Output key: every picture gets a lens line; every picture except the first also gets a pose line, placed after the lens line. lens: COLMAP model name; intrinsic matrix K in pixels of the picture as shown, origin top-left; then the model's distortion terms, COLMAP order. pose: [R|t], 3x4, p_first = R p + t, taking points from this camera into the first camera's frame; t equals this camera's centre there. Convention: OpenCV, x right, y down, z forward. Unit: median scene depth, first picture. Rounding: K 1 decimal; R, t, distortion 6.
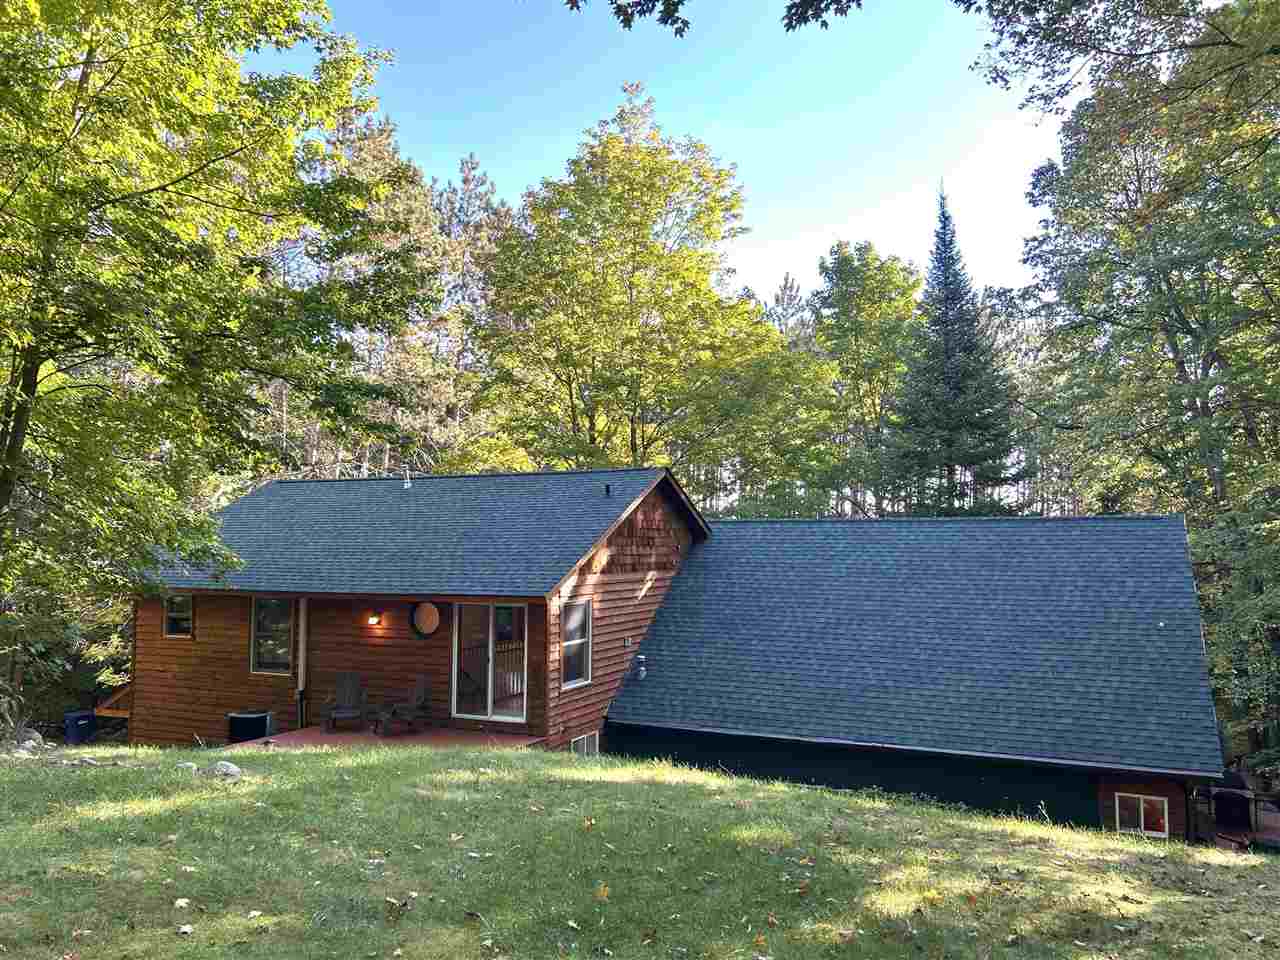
lens RADIAL K [[945.8, 0, 639.6], [0, 945.8, 485.5], [0, 0, 1]] dist [0.050467, -0.053056]
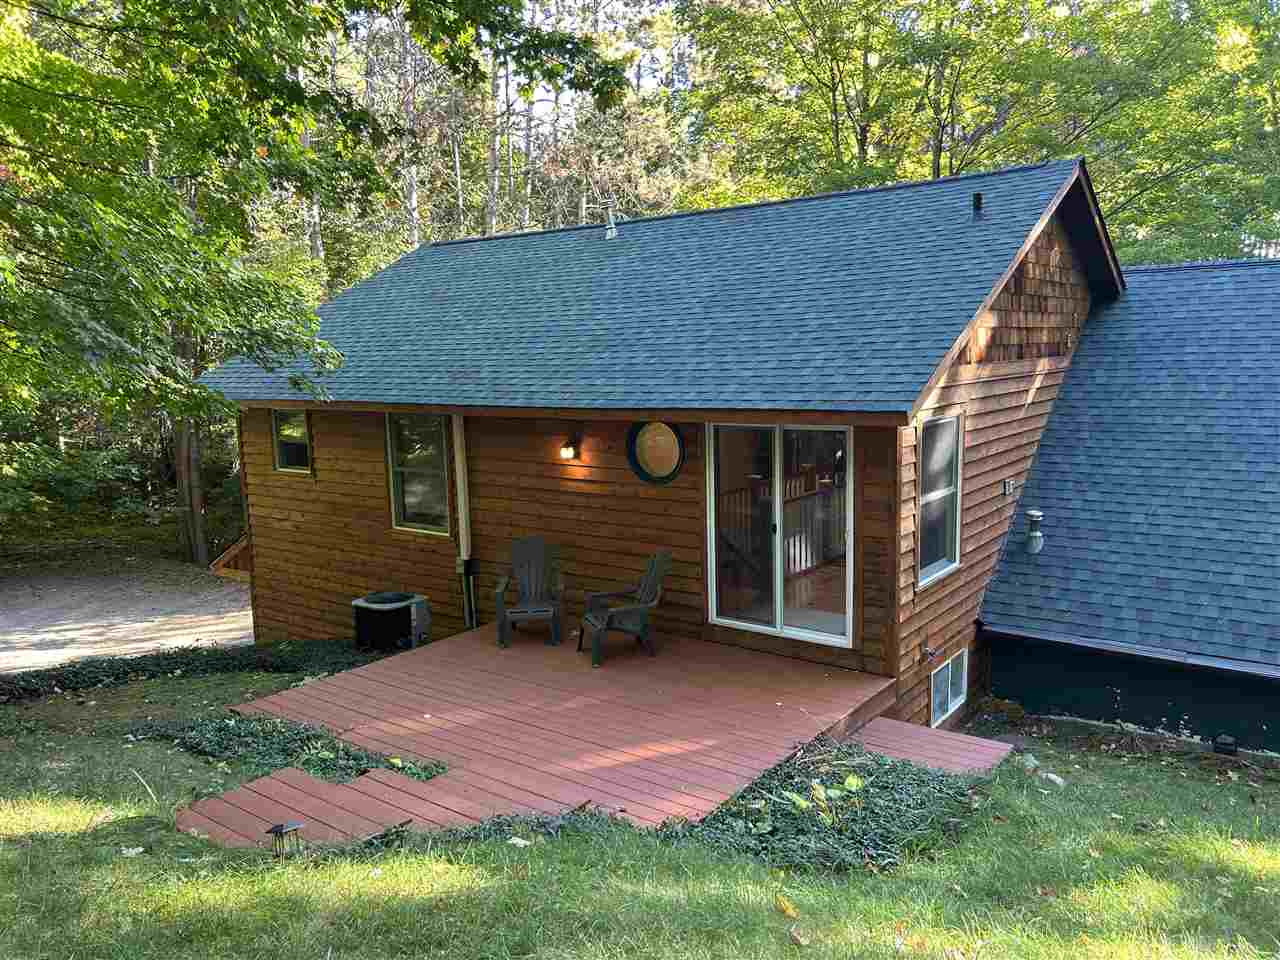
lens RADIAL K [[945.8, 0, 639.6], [0, 945.8, 485.5], [0, 0, 1]] dist [0.050467, -0.053056]
pose [[0.977911, 0.004327, -0.208979, -0.114573], [0.039496, 0.977950, 0.205071, 0.043916], [0.205258, -0.208795, 0.956177, 0.445523]]
